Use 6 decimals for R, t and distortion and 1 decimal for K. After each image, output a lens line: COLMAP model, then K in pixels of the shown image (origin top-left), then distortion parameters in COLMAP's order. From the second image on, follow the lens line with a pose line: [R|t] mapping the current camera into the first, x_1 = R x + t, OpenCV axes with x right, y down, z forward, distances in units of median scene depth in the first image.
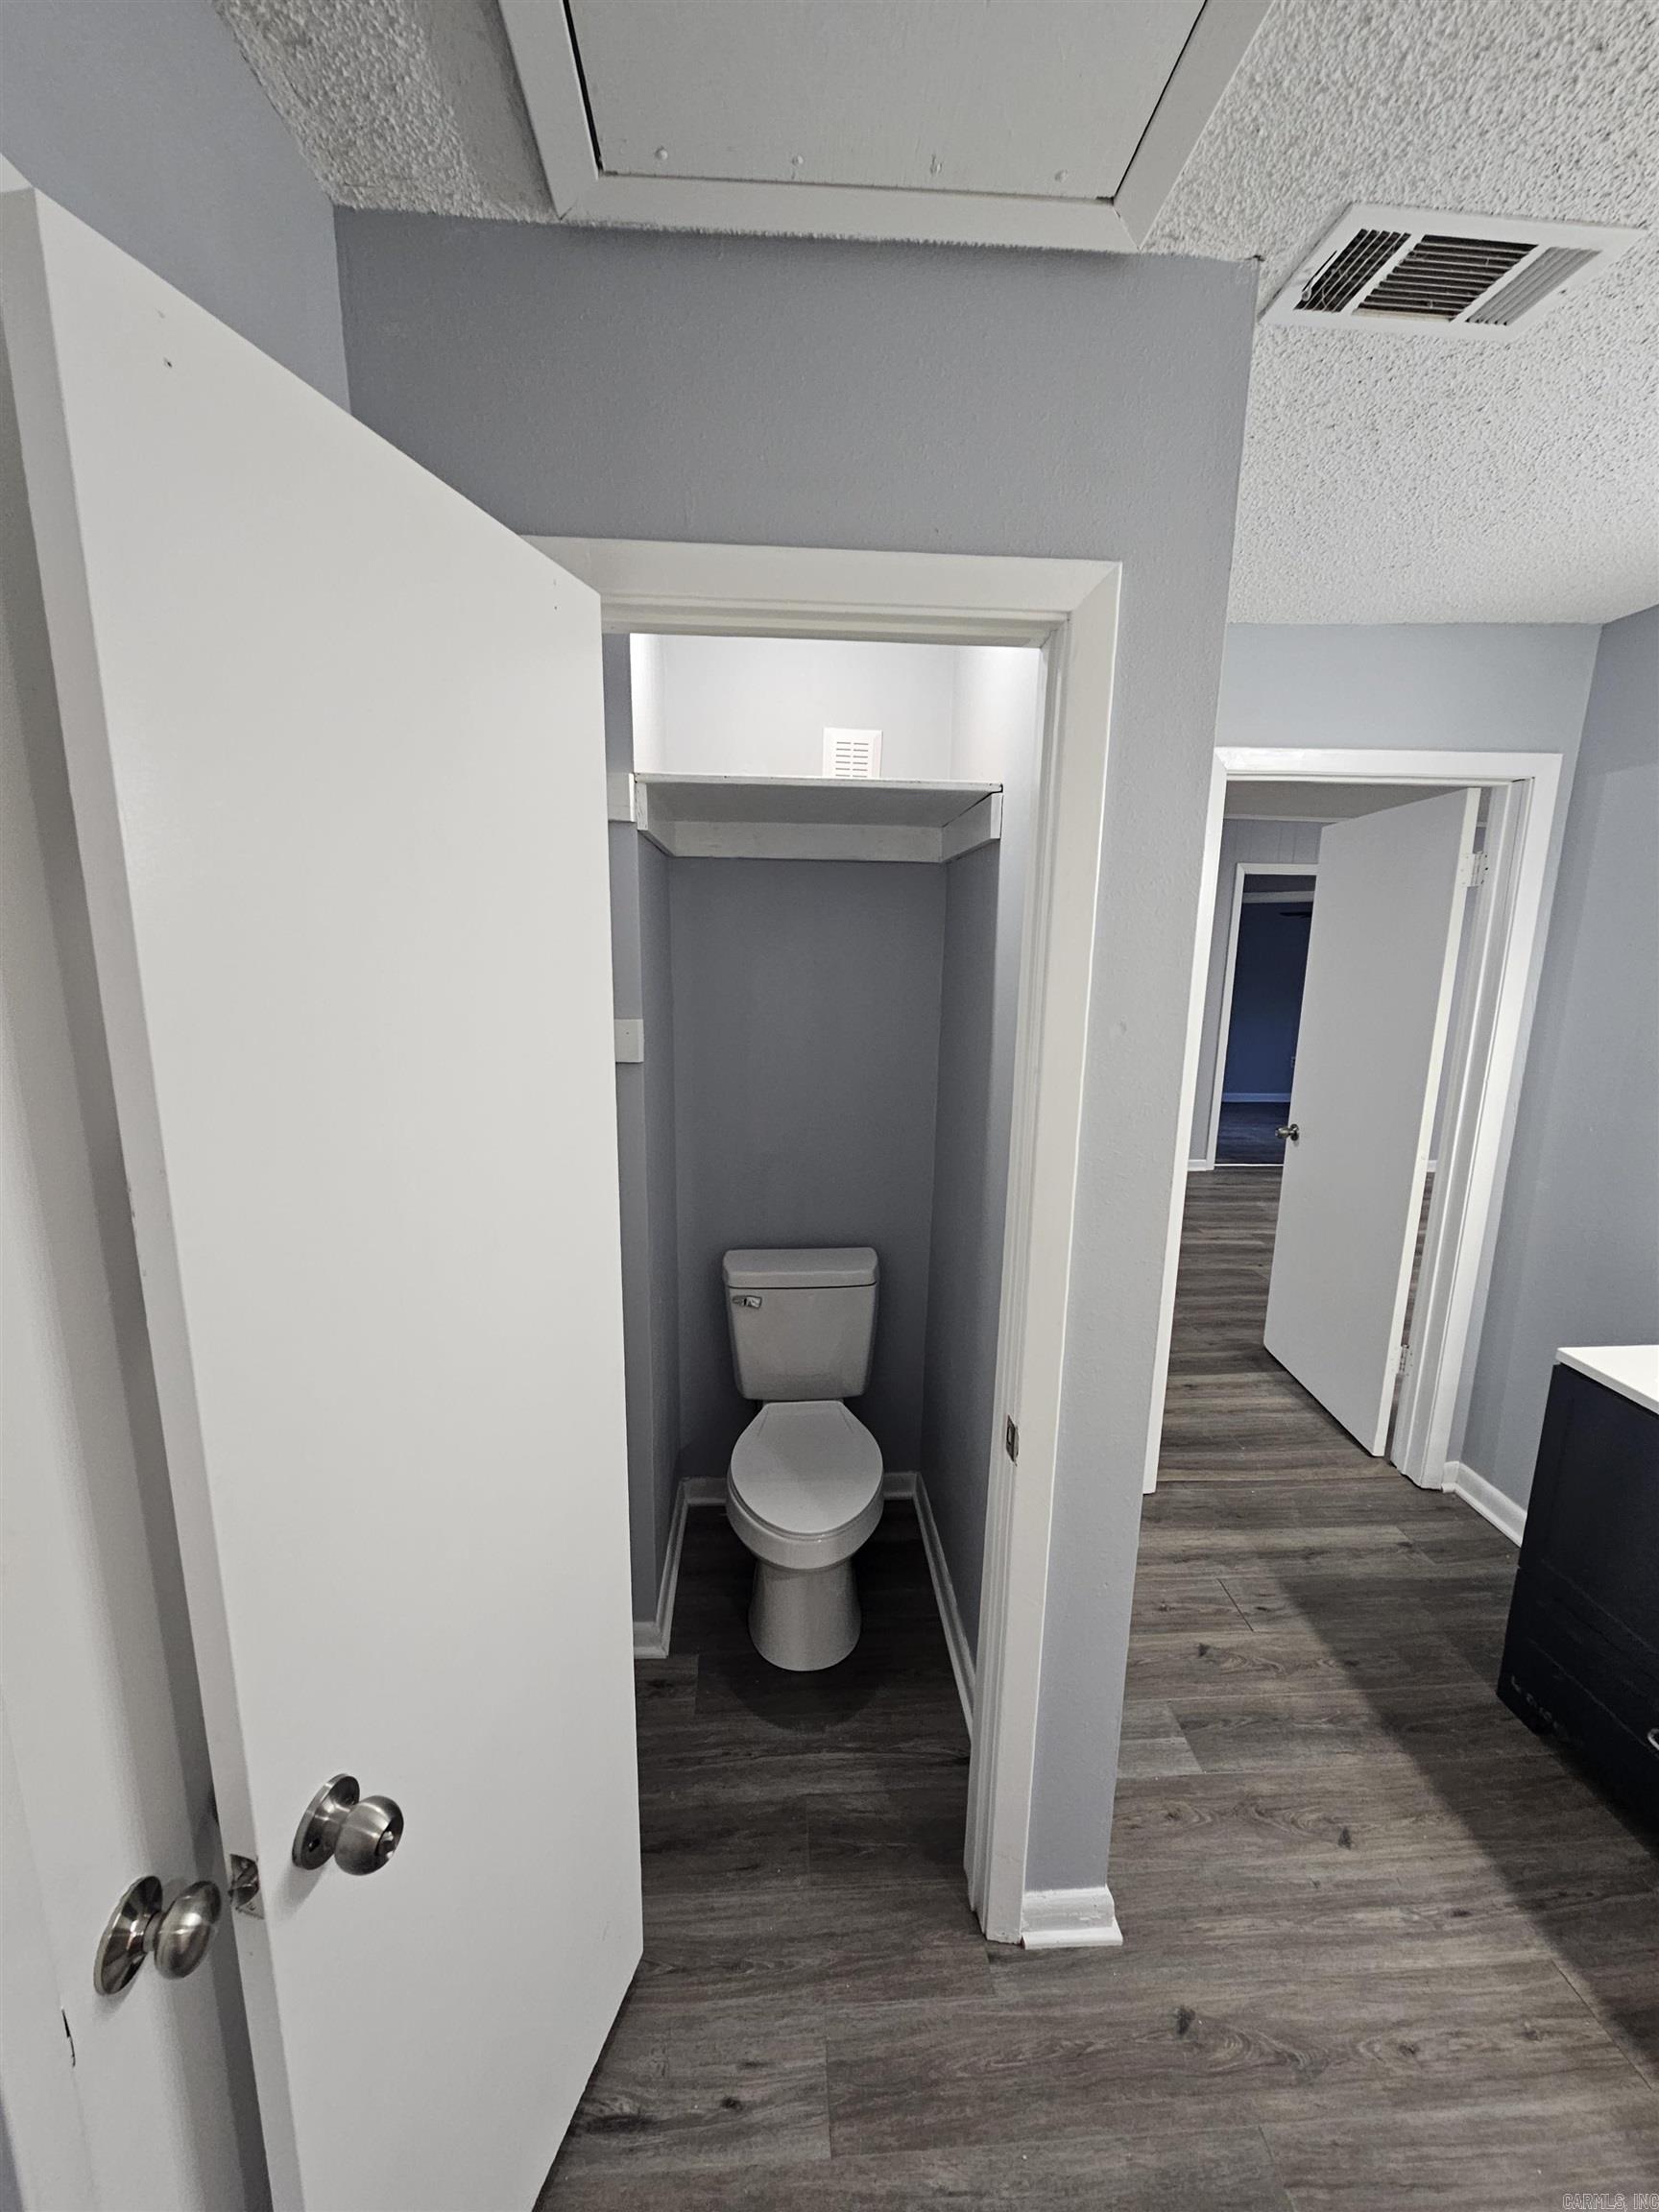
lens RADIAL K [[907.2, 0, 823.2], [0, 907.2, 1115.3], [0, 0, 1]] dist [-0.002264, 0.000461]
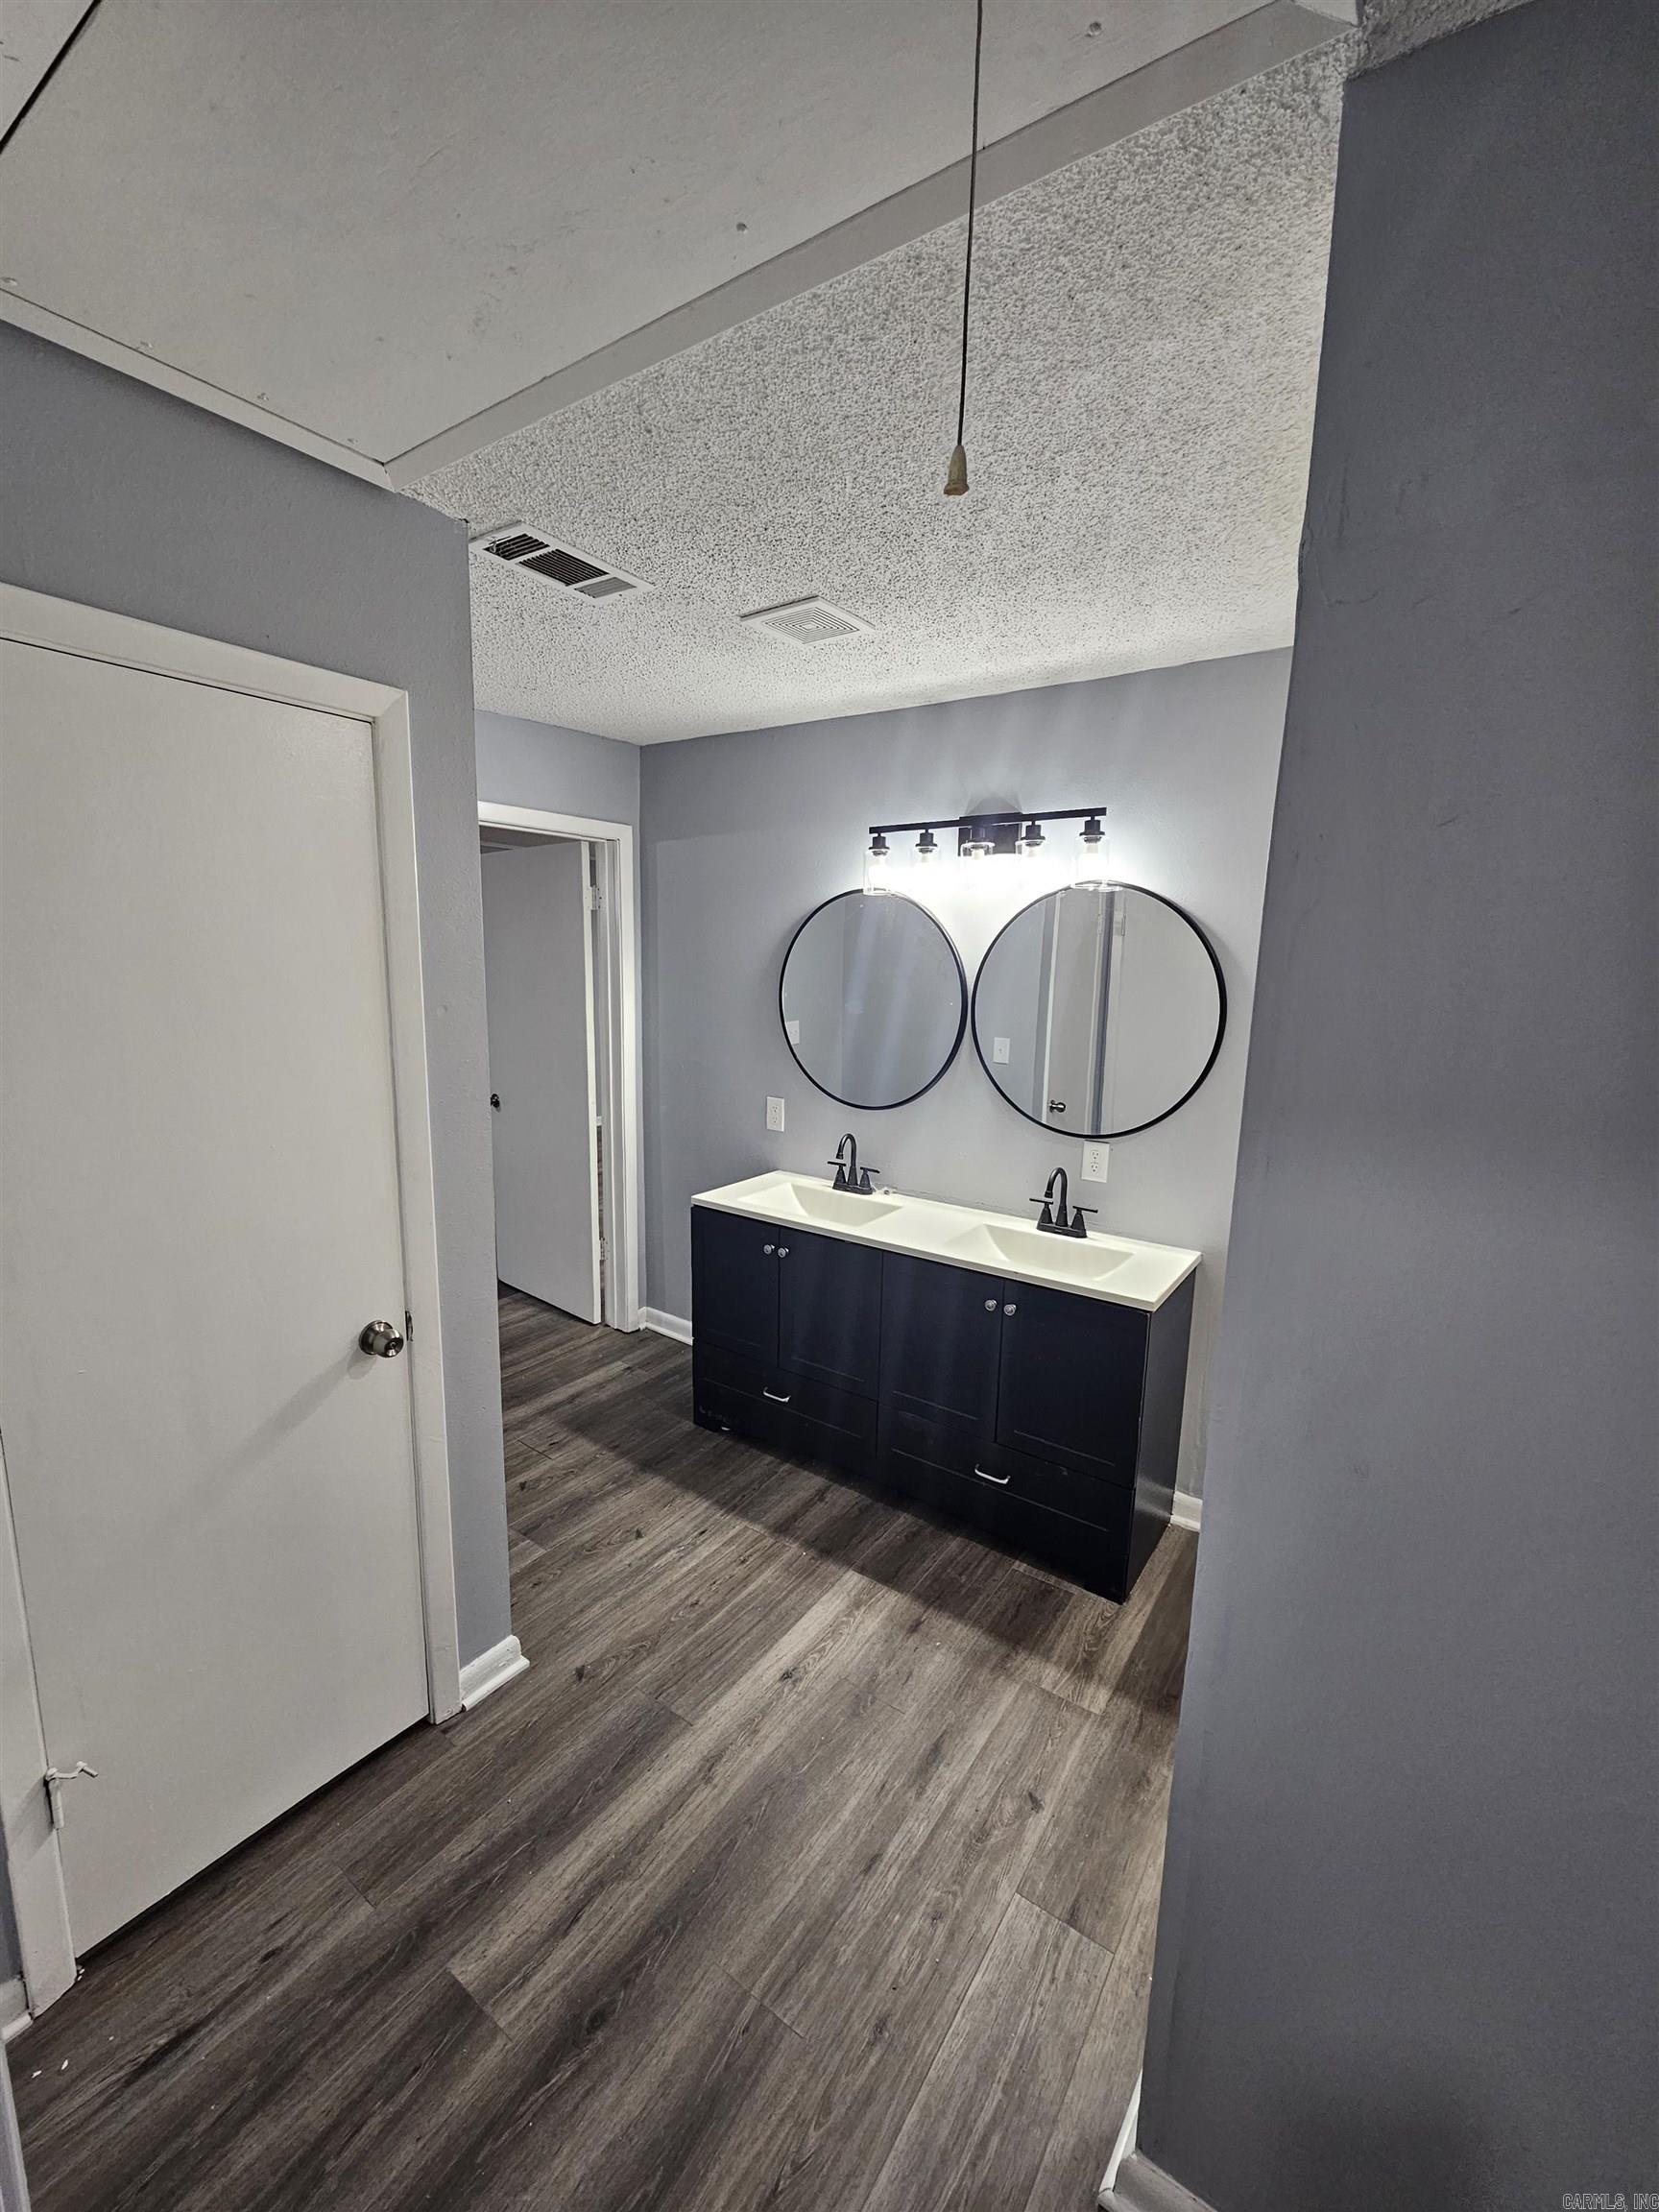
lens RADIAL K [[900.5, 0, 829.5], [0, 900.5, 1106.0], [0, 0, 1]] dist [-0.001653, 0.000035]
pose [[0.622674, -0.129770, 0.771645, -0.268733], [0.139544, 0.988760, 0.053679, 0.042224], [-0.769938, 0.074254, 0.633784, -0.236242]]
